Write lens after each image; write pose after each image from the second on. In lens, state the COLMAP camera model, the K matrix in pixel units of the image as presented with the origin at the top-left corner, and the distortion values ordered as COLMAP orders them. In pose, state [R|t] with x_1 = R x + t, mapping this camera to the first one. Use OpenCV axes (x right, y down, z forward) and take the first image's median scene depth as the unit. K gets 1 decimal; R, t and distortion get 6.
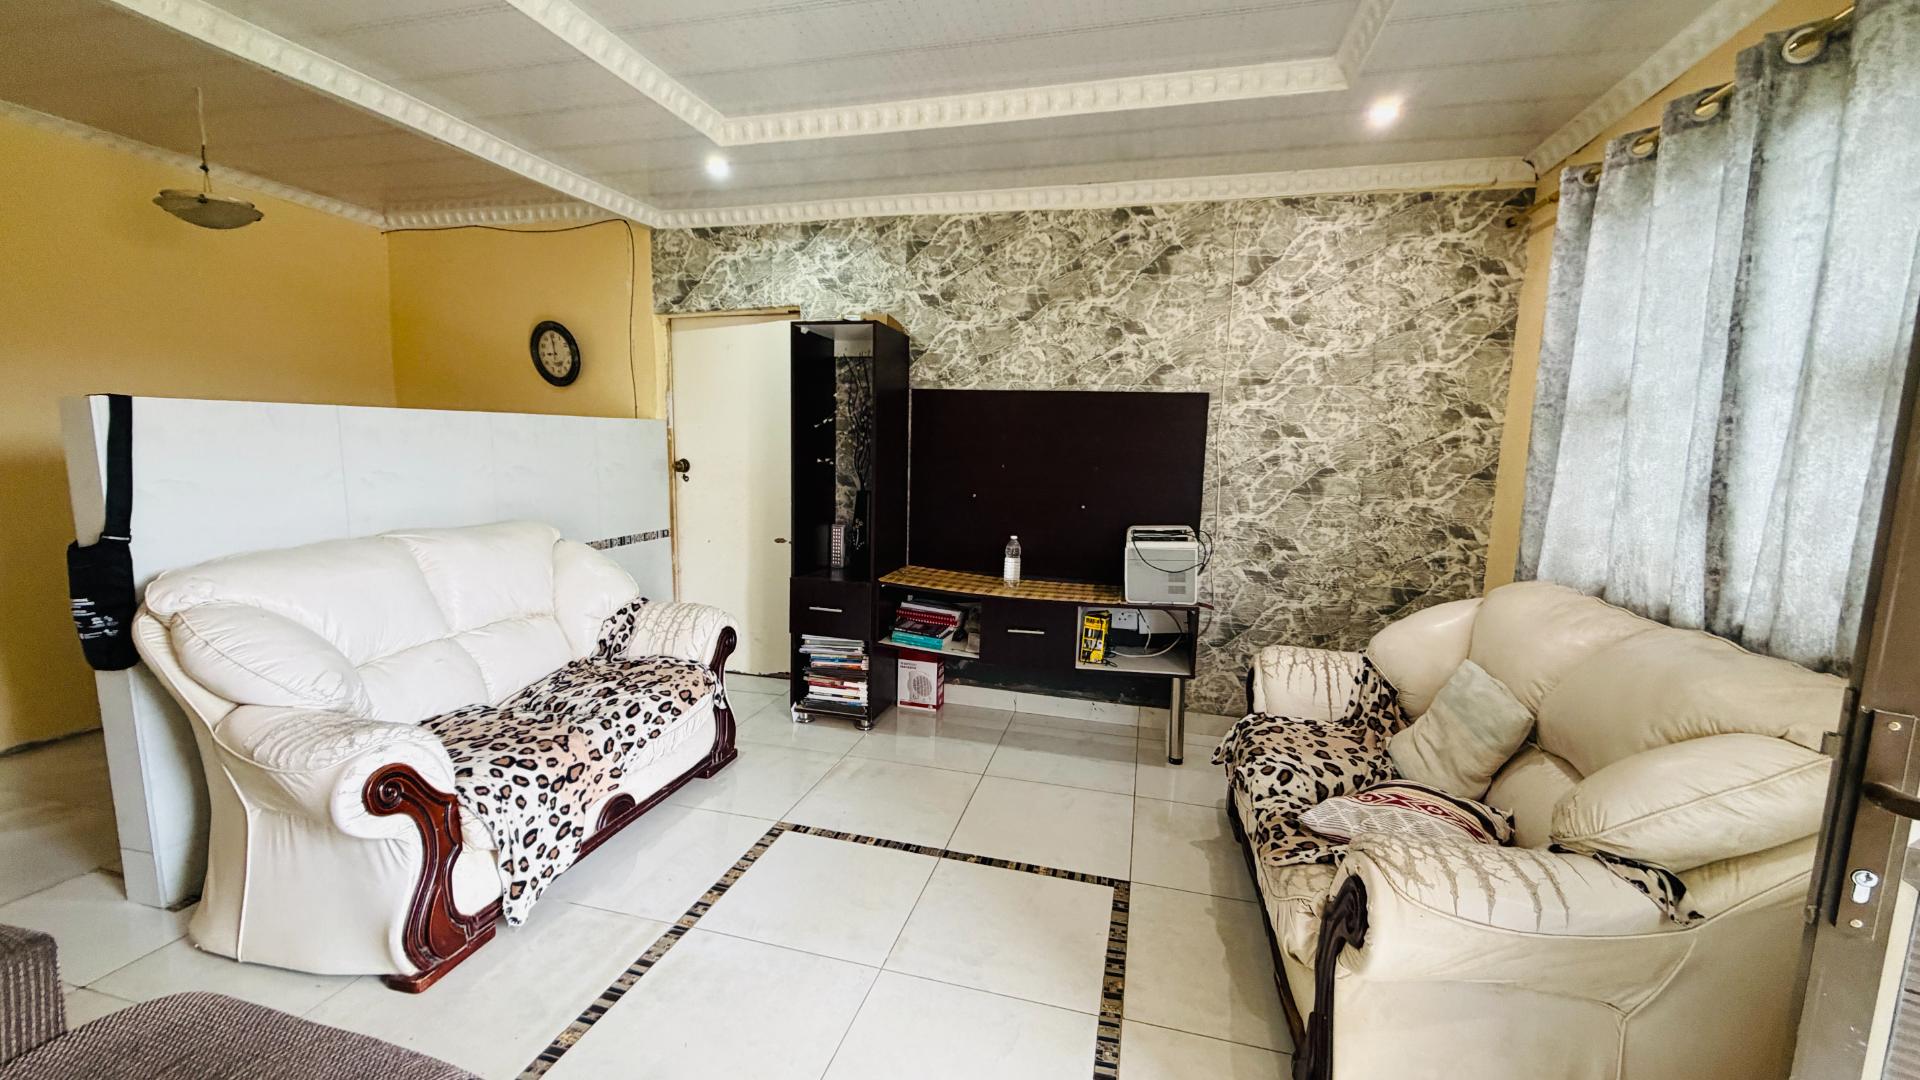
lens RADIAL K [[765.5, 0, 957.9], [0, 765.5, 540.5], [0, 0, 1]] dist [-0.000316, 0.000208]
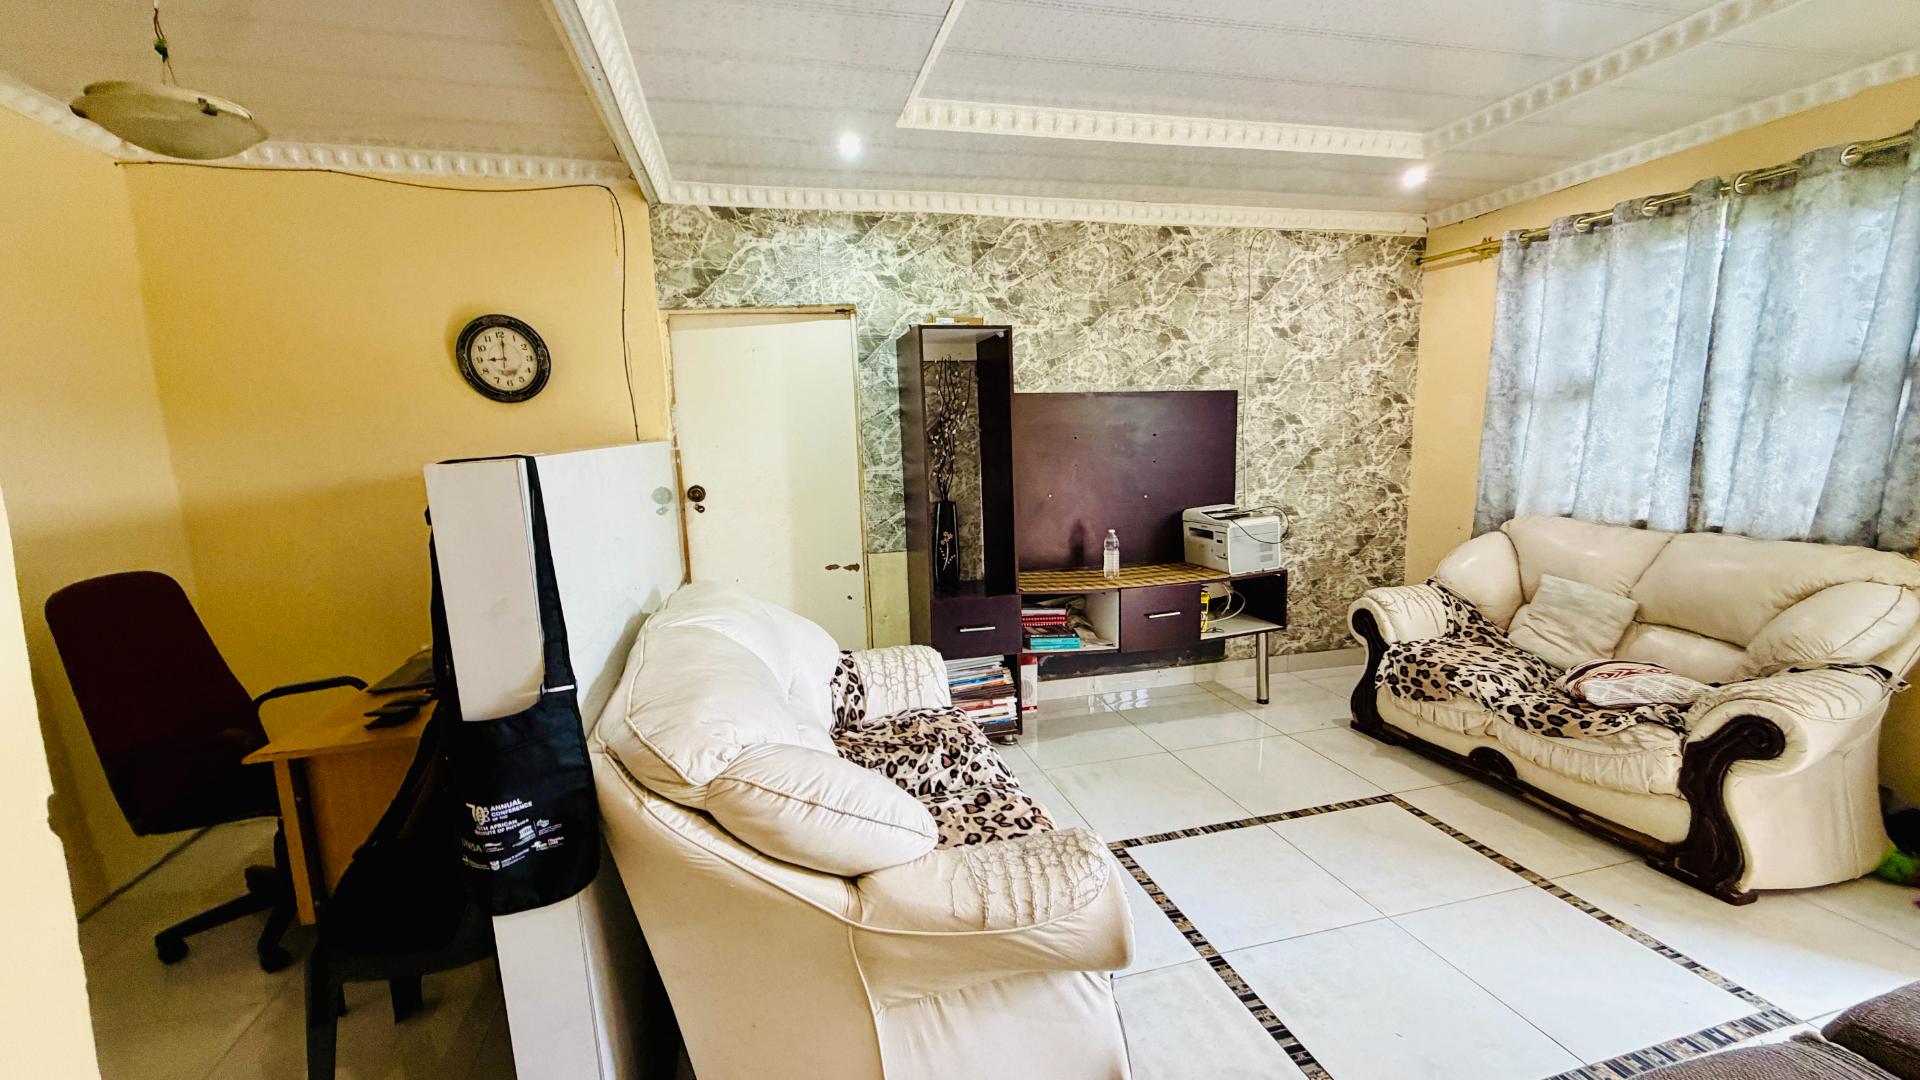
lens RADIAL K [[765.5, 0, 957.9], [0, 765.5, 540.5], [0, 0, 1]] dist [-0.000316, 0.000208]
pose [[0.867242, -0.122476, 0.482587, -0.632642], [0.115300, 0.992327, 0.044641, -0.063904], [-0.484352, 0.016928, 0.874710, 0.175978]]
